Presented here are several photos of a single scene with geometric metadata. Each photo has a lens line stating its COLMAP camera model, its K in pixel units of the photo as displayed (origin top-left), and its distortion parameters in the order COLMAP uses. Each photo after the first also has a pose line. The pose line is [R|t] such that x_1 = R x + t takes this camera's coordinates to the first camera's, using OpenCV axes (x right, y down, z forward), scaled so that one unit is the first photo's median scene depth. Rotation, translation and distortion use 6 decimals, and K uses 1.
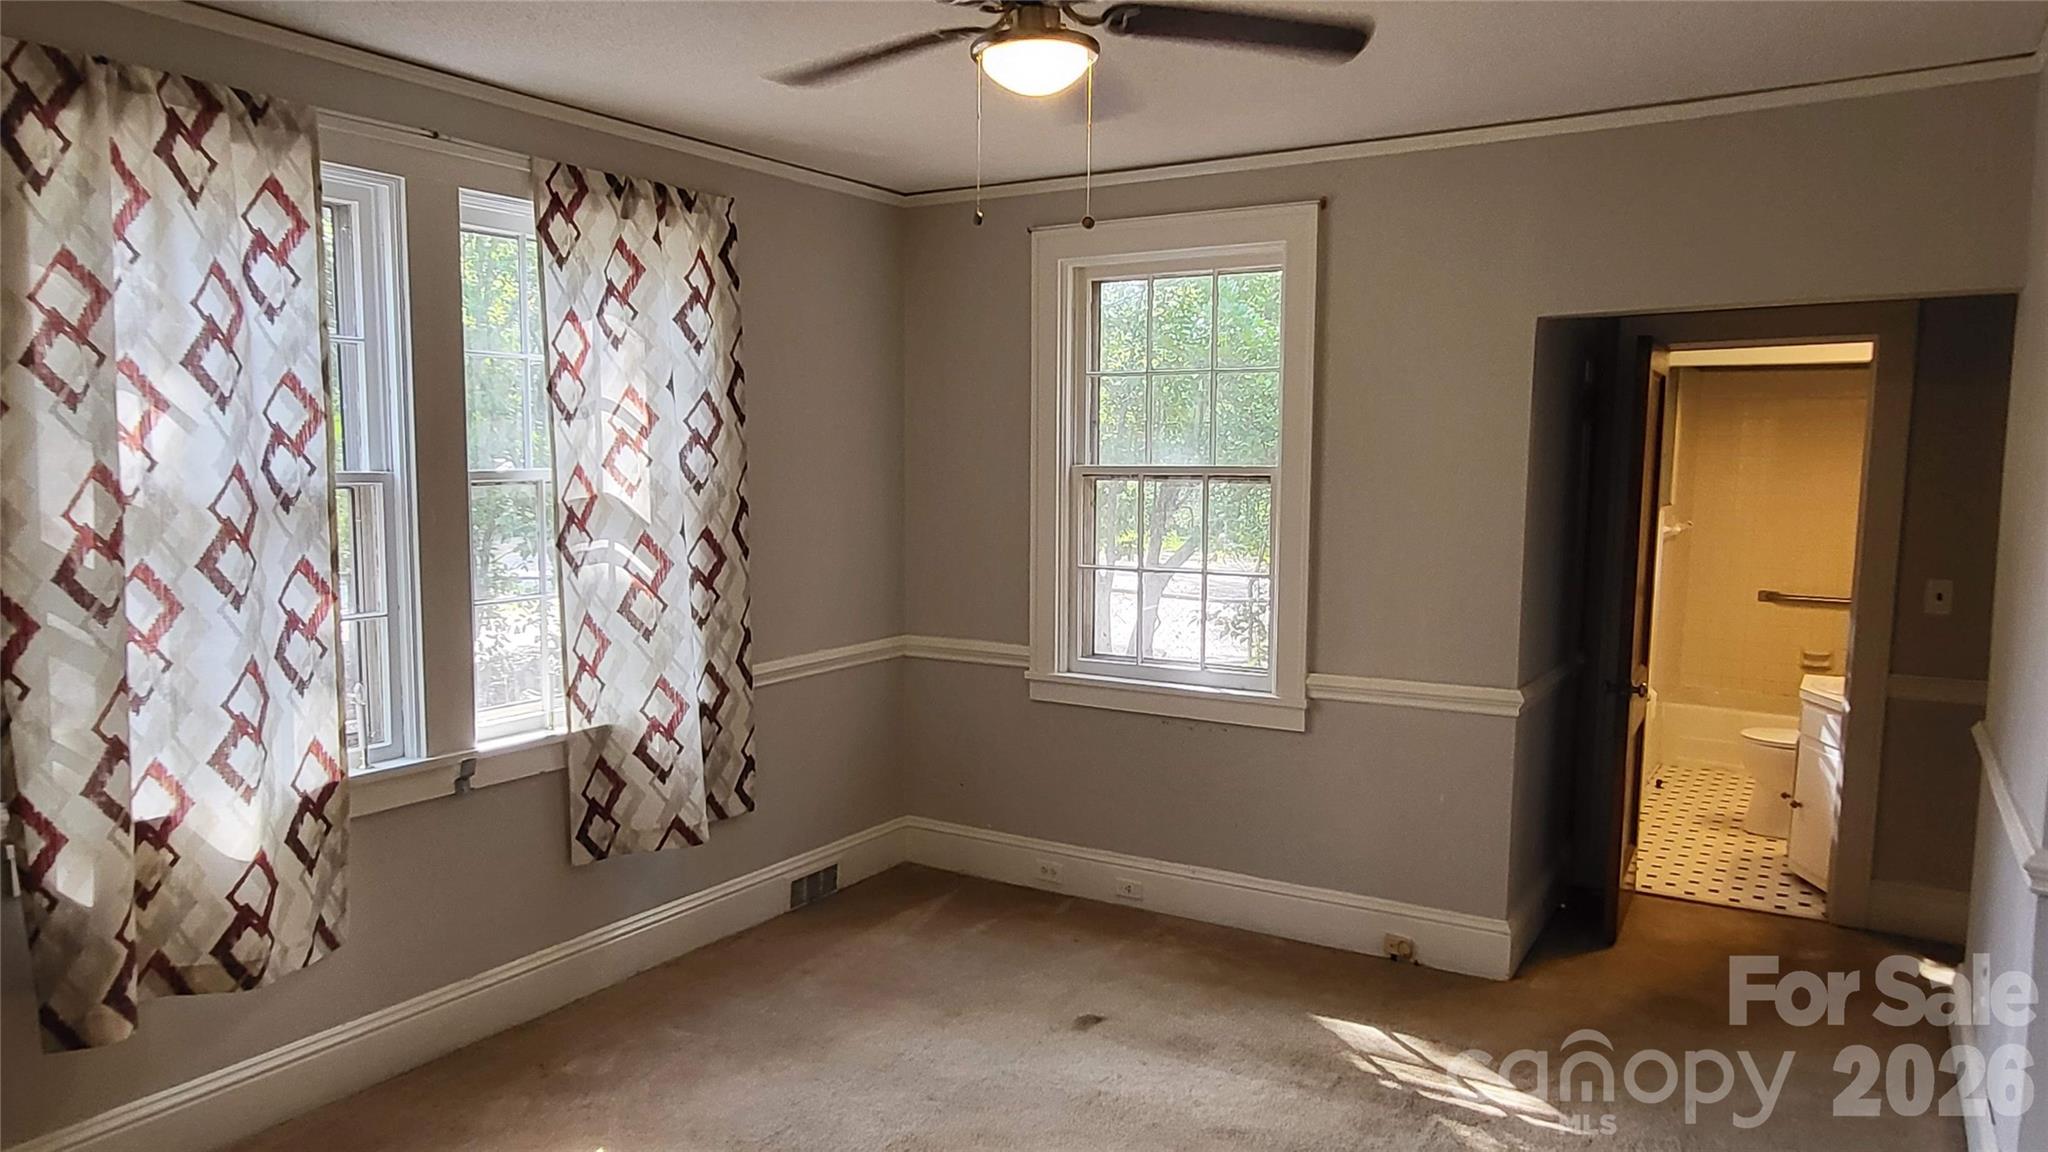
lens RADIAL K [[1333.9, 0, 1019.2], [0, 1333.9, 631.7], [0, 0, 1]] dist [0.003110, 0.000204]
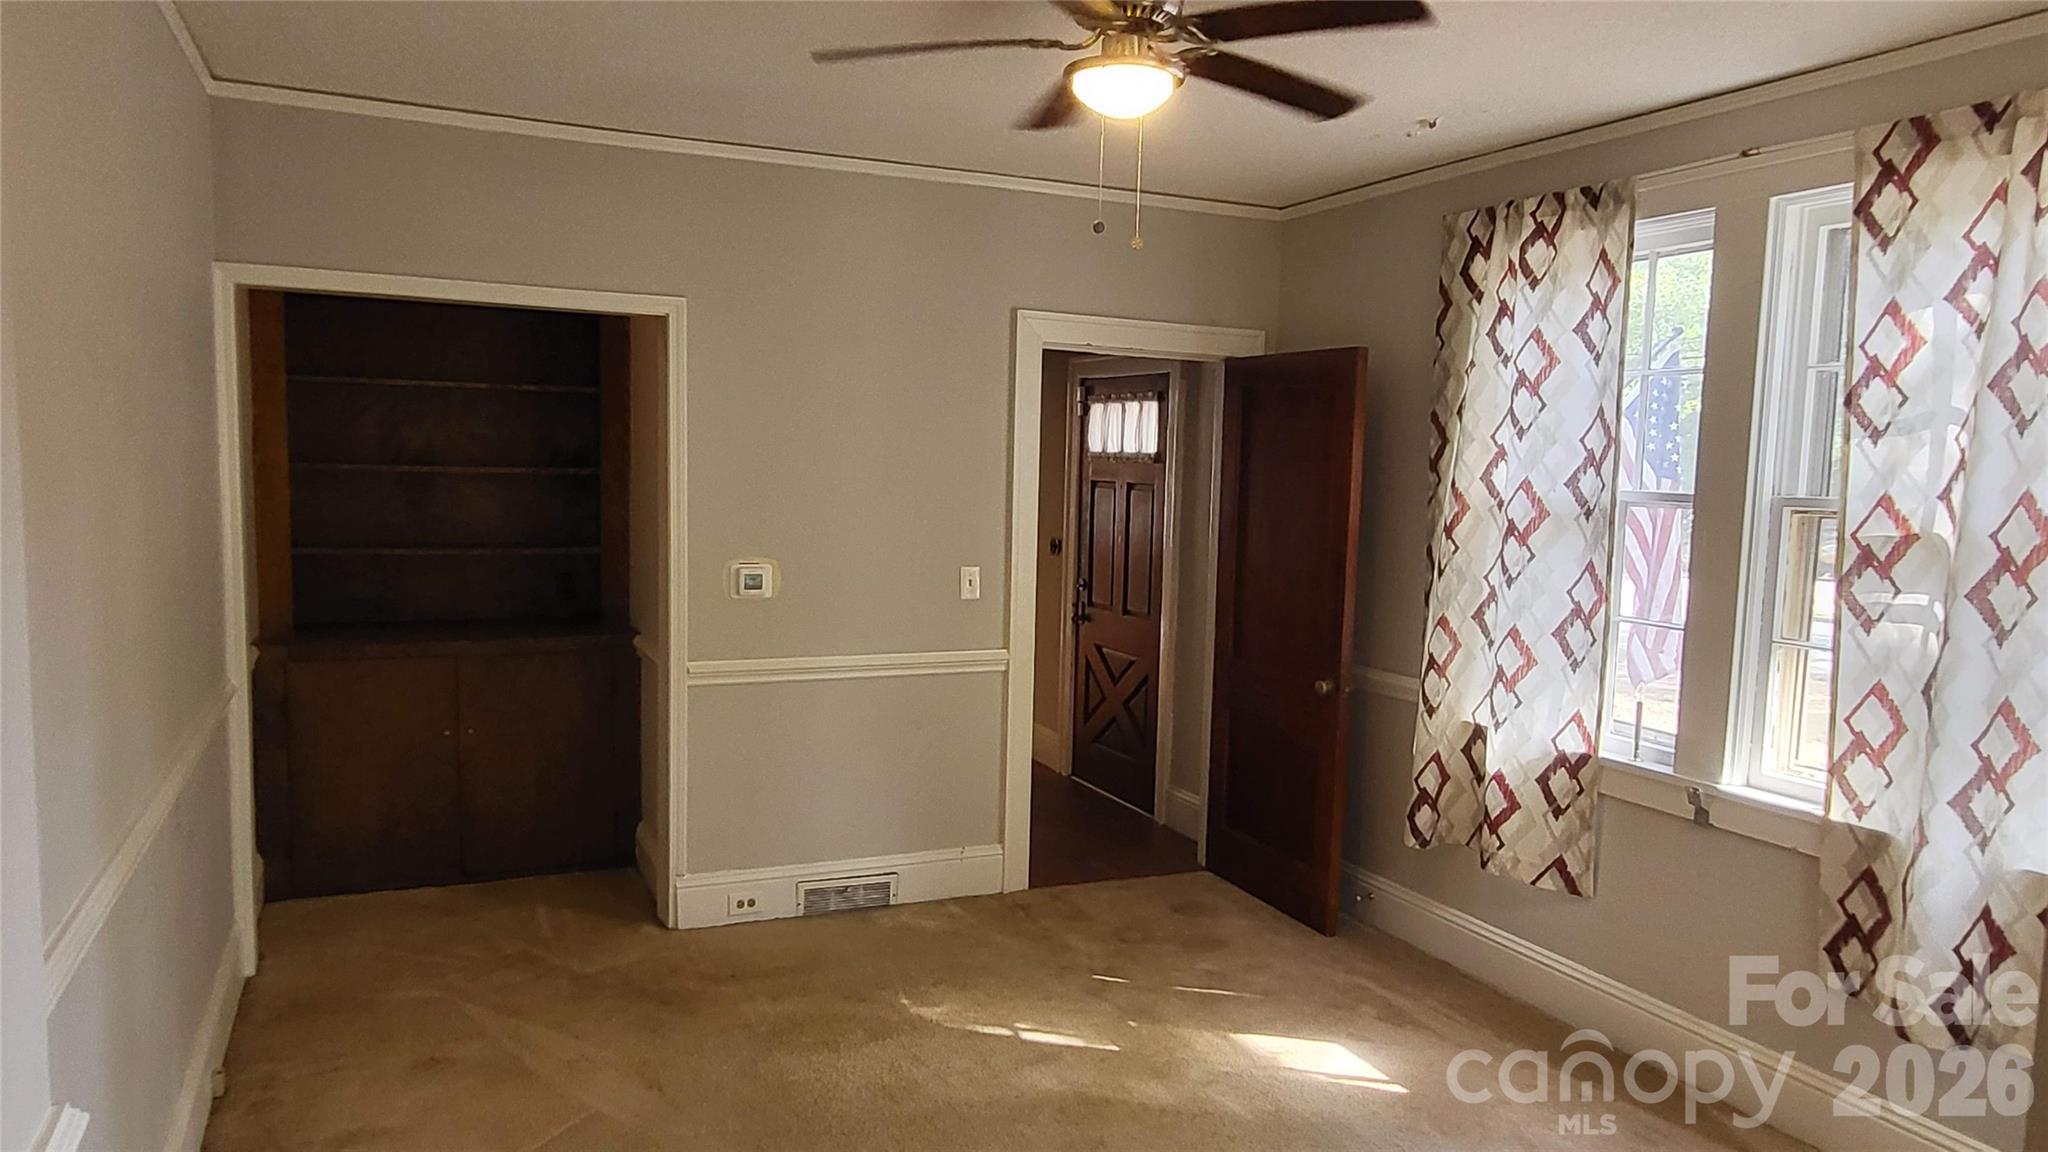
lens RADIAL K [[1375.5, 0, 1001.7], [0, 1375.5, 596.1], [0, 0, 1]] dist [0.002901, -0.000873]
pose [[-0.561660, 0.076281, -0.823844, 0.662241], [-0.124937, 0.976503, 0.175592, -0.148618], [0.817881, 0.201552, -0.538933, 1.057203]]
